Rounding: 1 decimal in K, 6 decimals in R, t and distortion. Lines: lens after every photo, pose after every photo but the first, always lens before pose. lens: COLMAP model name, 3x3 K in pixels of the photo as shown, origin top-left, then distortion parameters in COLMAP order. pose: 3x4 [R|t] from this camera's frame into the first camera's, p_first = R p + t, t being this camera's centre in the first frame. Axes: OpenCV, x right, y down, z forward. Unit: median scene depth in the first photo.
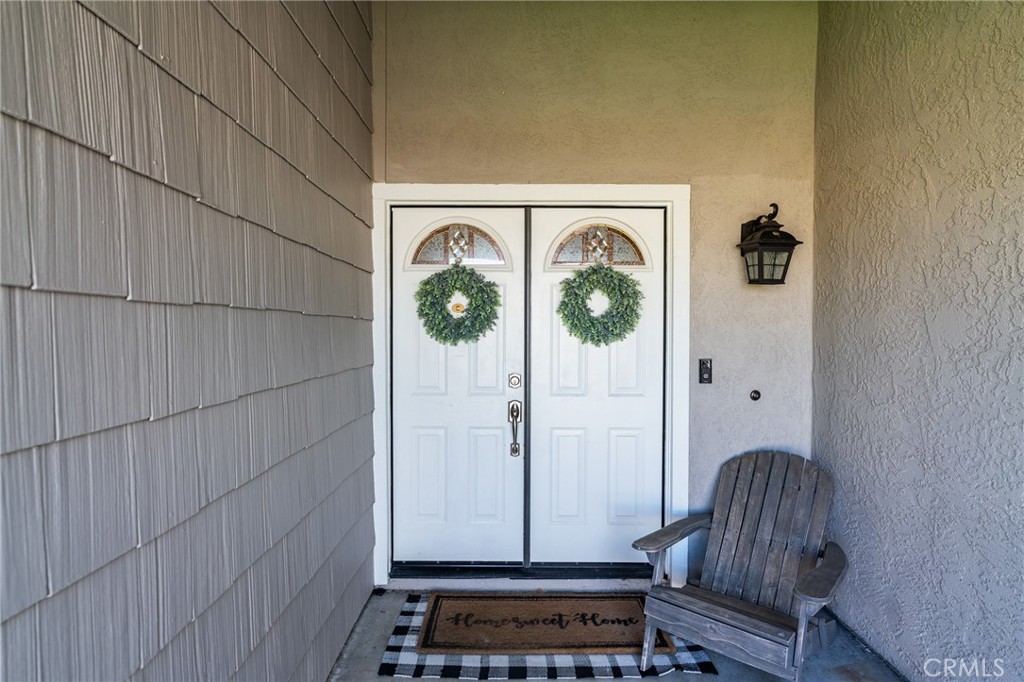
lens RADIAL K [[604.4, 0, 512.0], [0, 604.4, 341.0], [0, 0, 1]] dist [-0.002981, -0.000264]
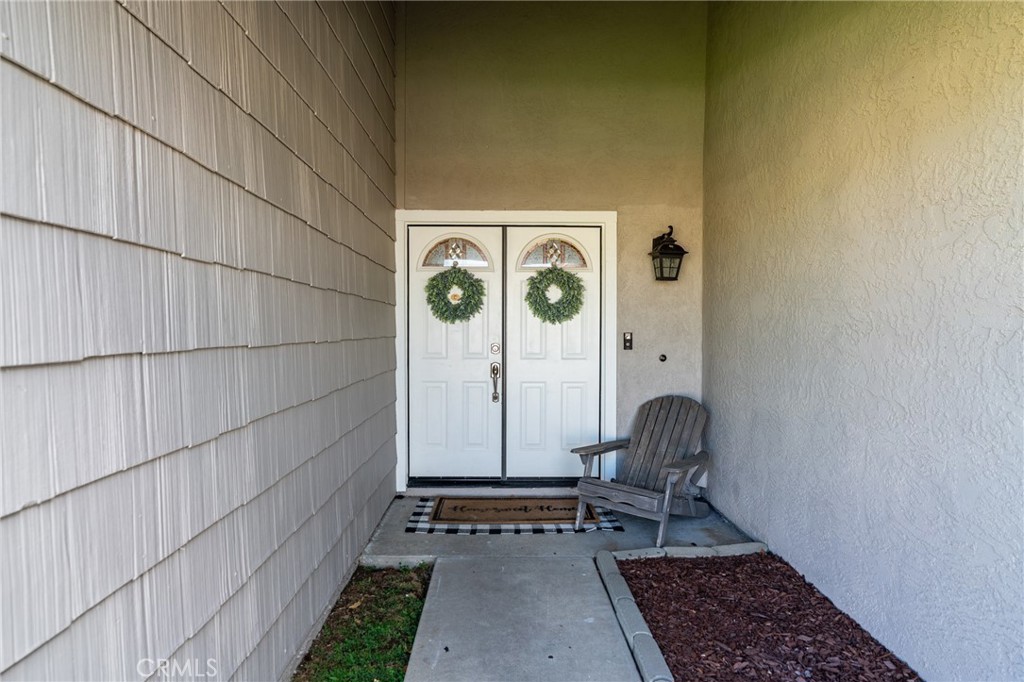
lens RADIAL K [[604.4, 0, 512.0], [0, 604.4, 341.0], [0, 0, 1]] dist [-0.002981, -0.000264]
pose [[0.999881, -0.000349, 0.015411, 0.022468], [0.000297, 0.999994, 0.003347, 0.044427], [-0.015412, -0.003342, 0.999876, -0.429529]]
